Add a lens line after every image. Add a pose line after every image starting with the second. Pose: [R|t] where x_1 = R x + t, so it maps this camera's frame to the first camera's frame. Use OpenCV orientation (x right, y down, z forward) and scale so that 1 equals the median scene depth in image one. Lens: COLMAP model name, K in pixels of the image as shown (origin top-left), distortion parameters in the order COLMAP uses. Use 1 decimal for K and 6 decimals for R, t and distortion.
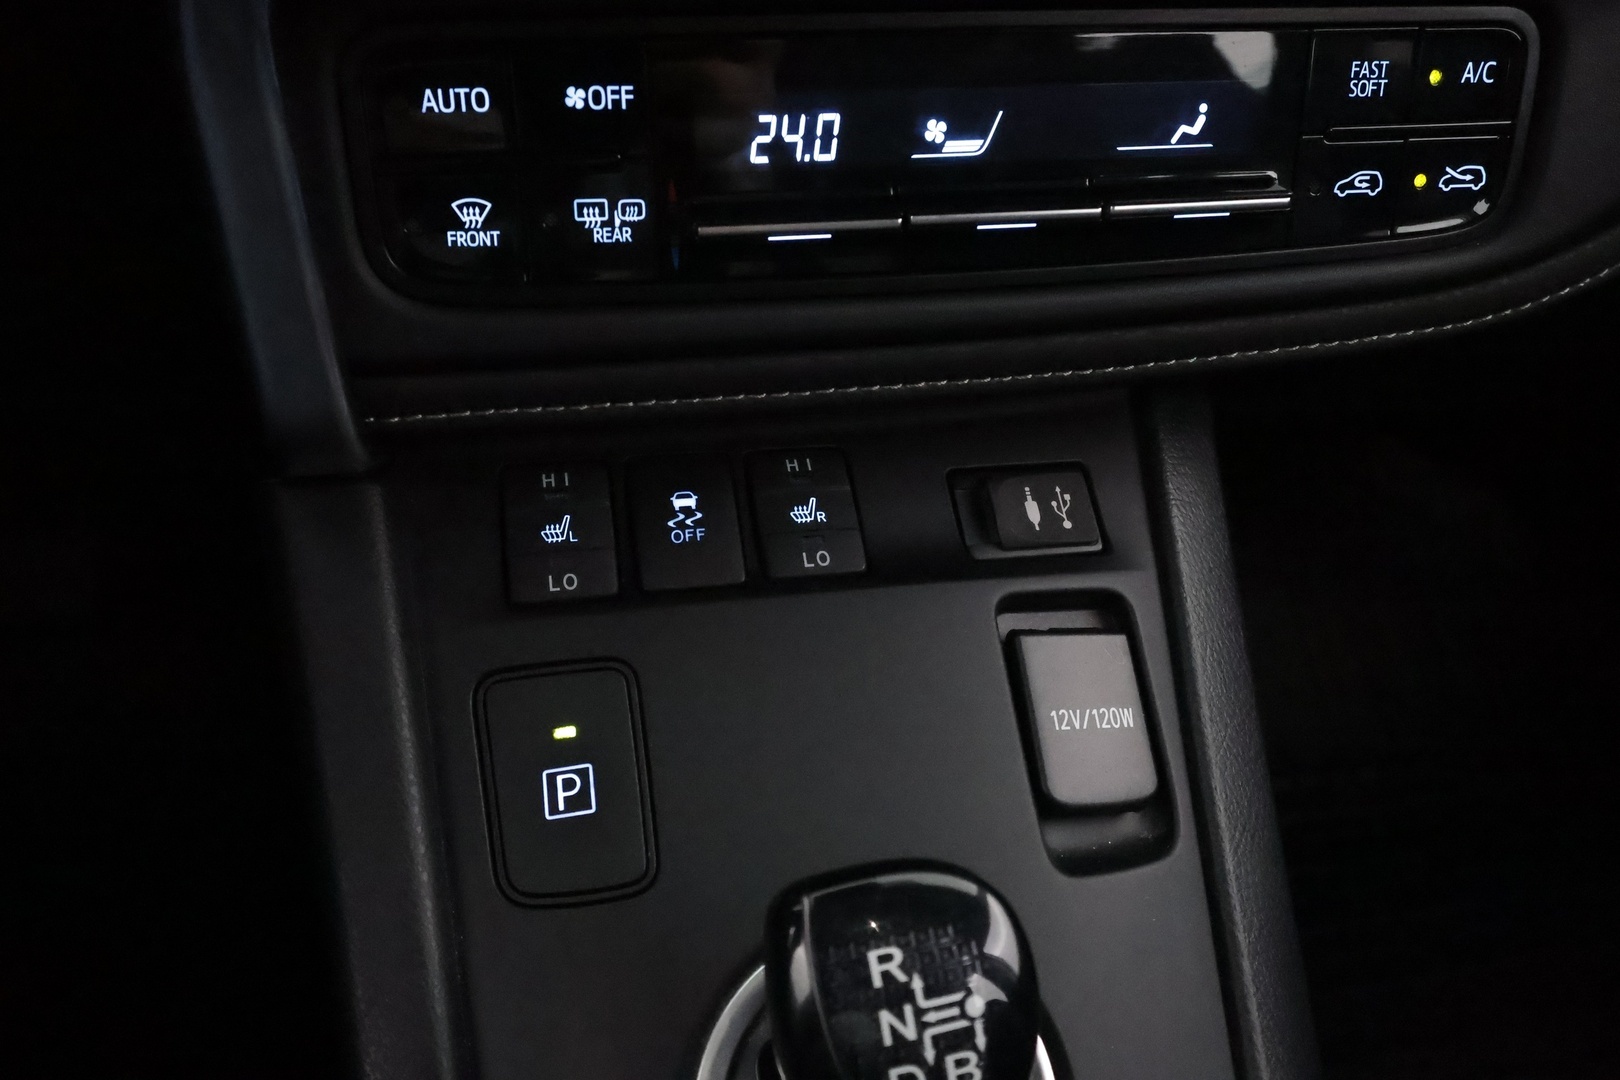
lens RADIAL K [[1279.2, 0, 811.2], [0, 1279.2, 543.3], [0, 0, 1]] dist [0.003690, -0.001562]
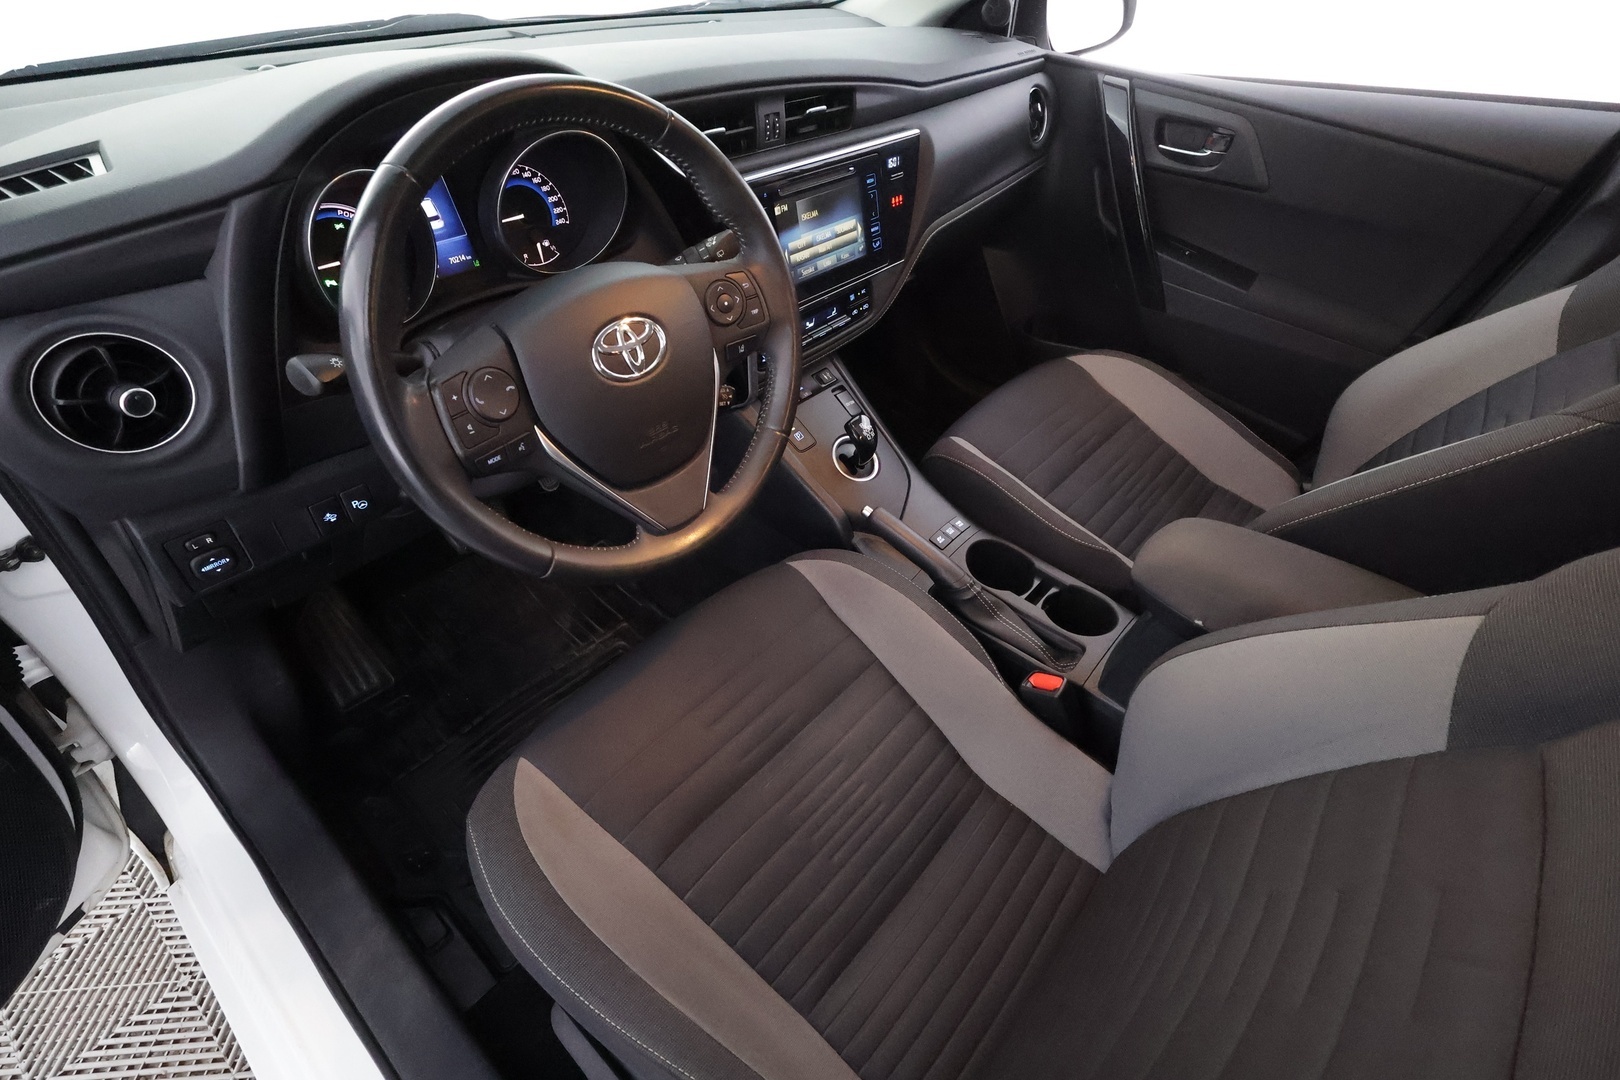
lens RADIAL K [[742.5, 0, 817.5], [0, 742.5, 543.2], [0, 0, 1]] dist [-0.005408, 0.003699]
pose [[0.793942, -0.416745, 0.442695, -1.984997], [0.355166, 0.908876, 0.218634, -0.106199], [-0.493470, -0.016353, 0.869609, -2.336123]]
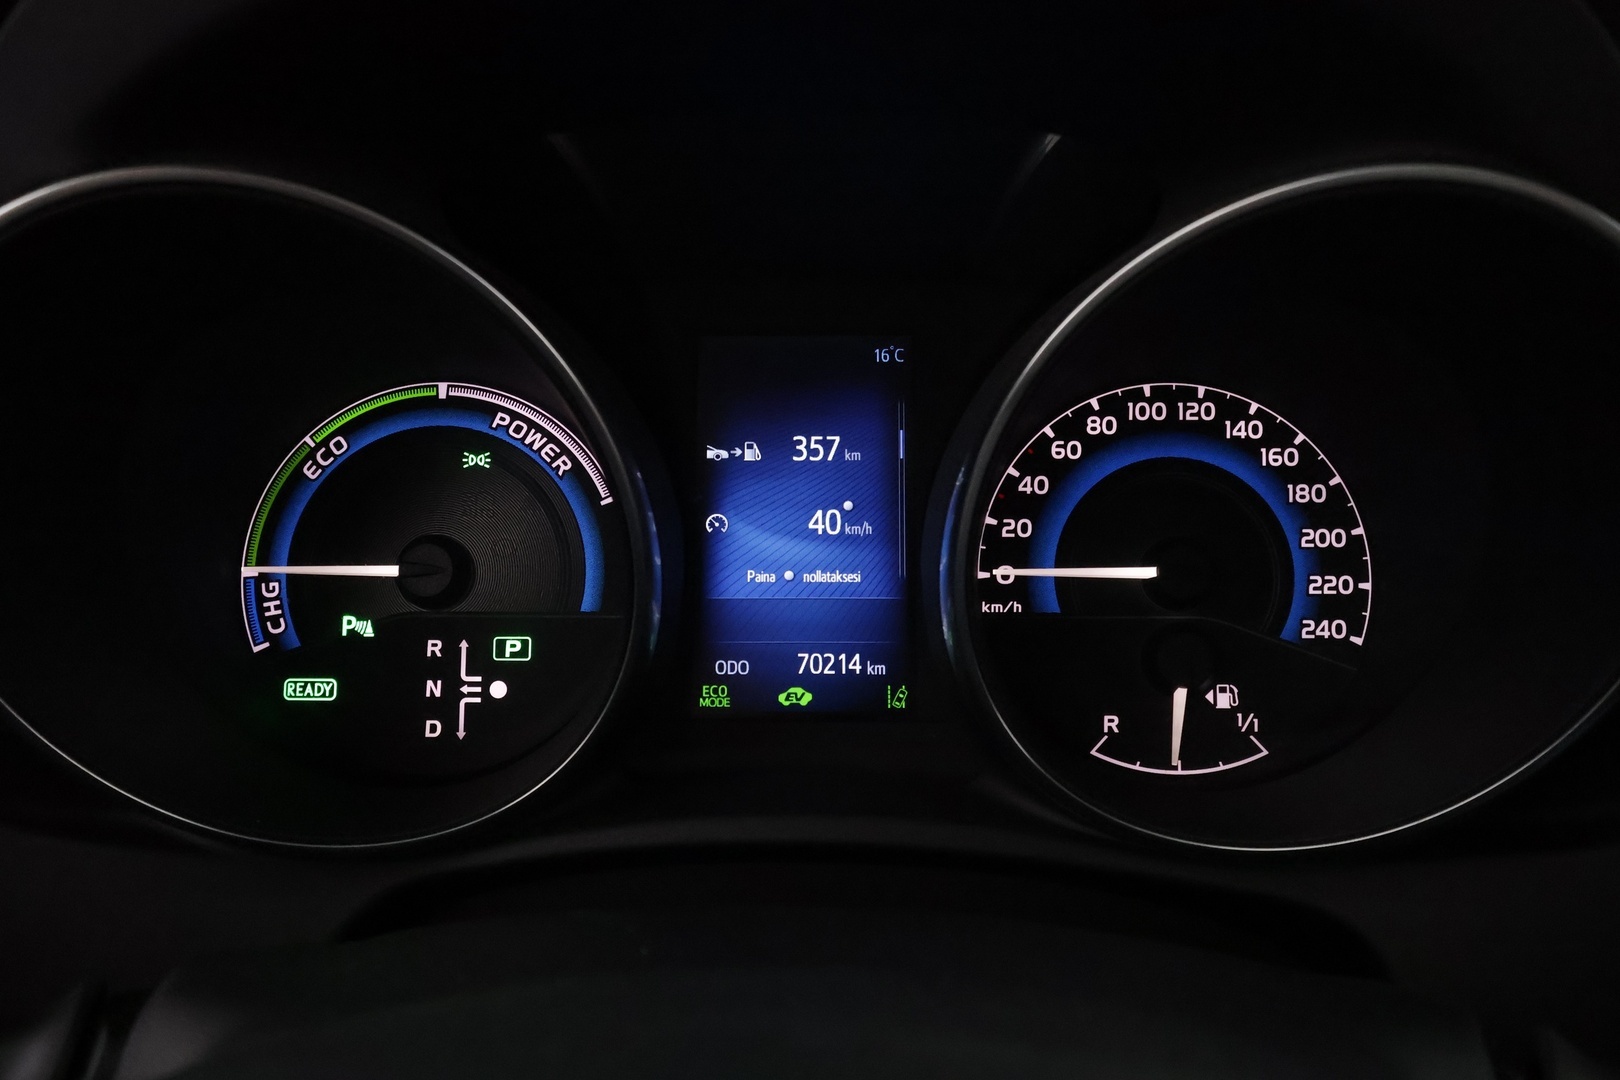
lens RADIAL K [[1279.2, 0, 814.2], [0, 1279.2, 537.2], [0, 0, 1]] dist [0.003690, -0.001562]
pose [[0.977536, 0.006808, -0.210660, -1.147063], [-0.081863, 0.933275, -0.349709, -0.634574], [0.194223, 0.359098, 0.912867, -0.380286]]
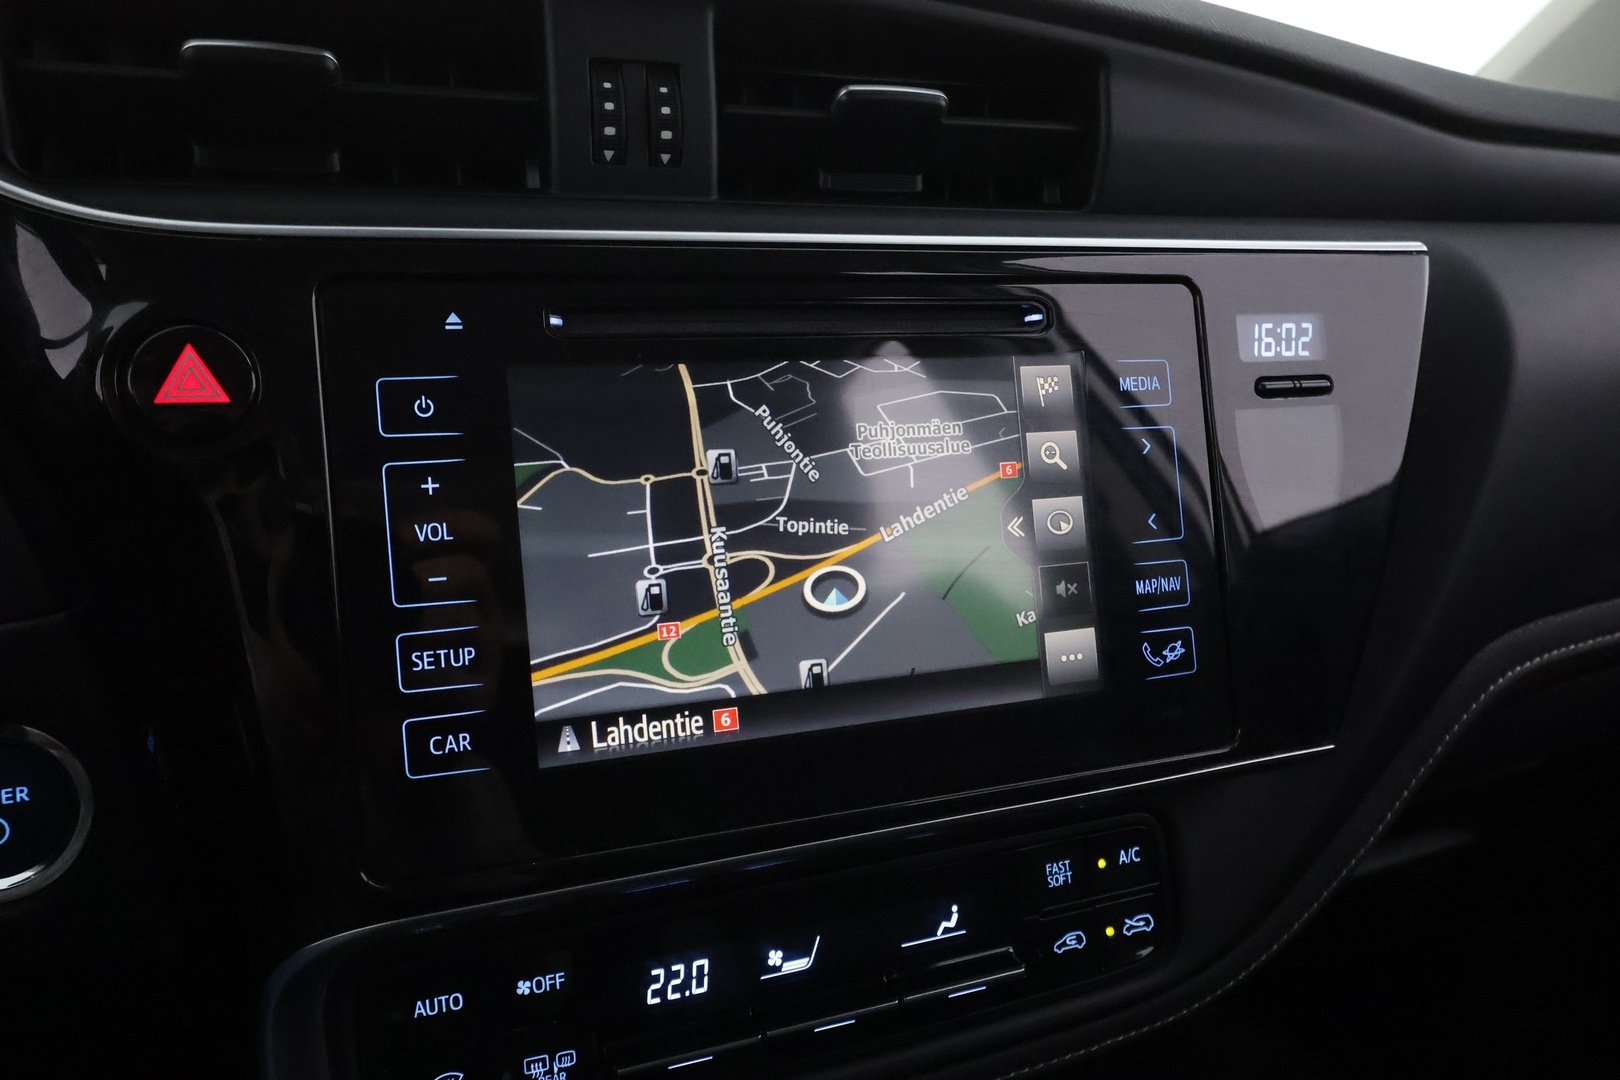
lens RADIAL K [[1279.2, 0, 816.7], [0, 1279.2, 541.8], [0, 0, 1]] dist [0.003690, -0.001562]
pose [[0.982675, -0.082183, 0.166118, -0.053356], [0.141921, 0.910123, -0.389275, -0.176368], [-0.119196, 0.406106, 0.906019, -0.460699]]
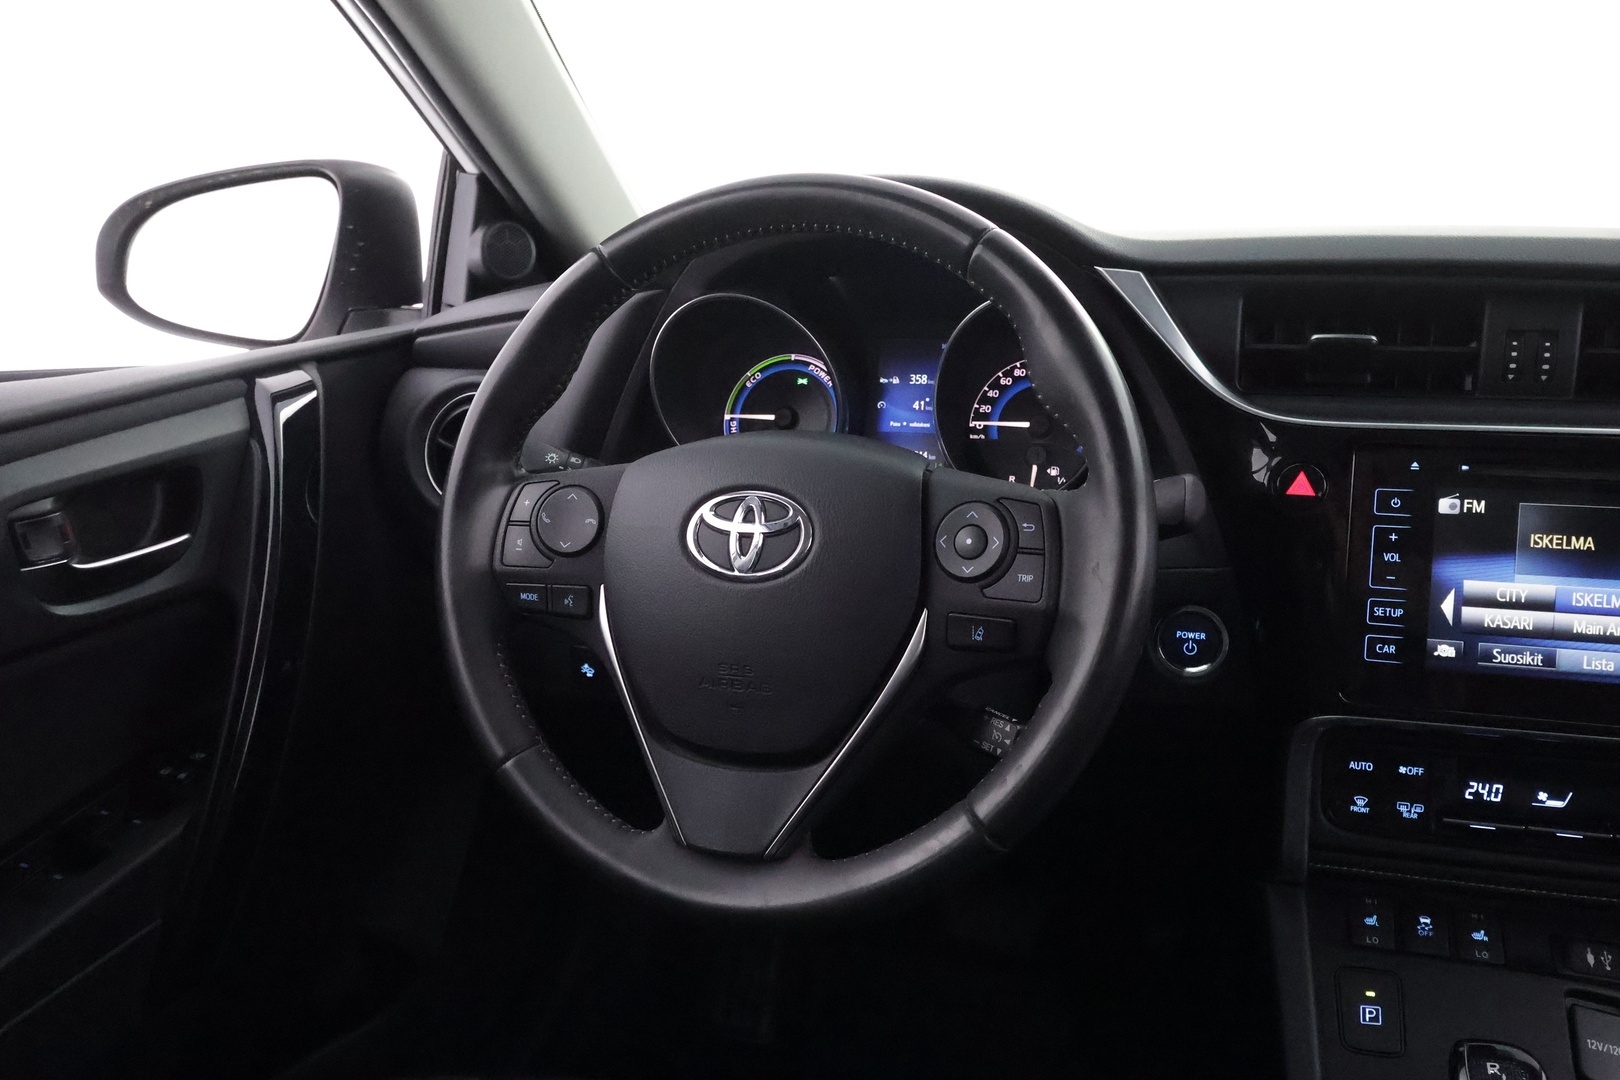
lens RADIAL K [[1279.2, 0, 816.0], [0, 1279.2, 545.5], [0, 0, 1]] dist [0.003690, -0.001562]
pose [[0.865070, 0.059243, -0.498140, 0.082088], [-0.238140, 0.922479, -0.303846, 0.365173], [0.441523, 0.381475, 0.812117, -2.010311]]
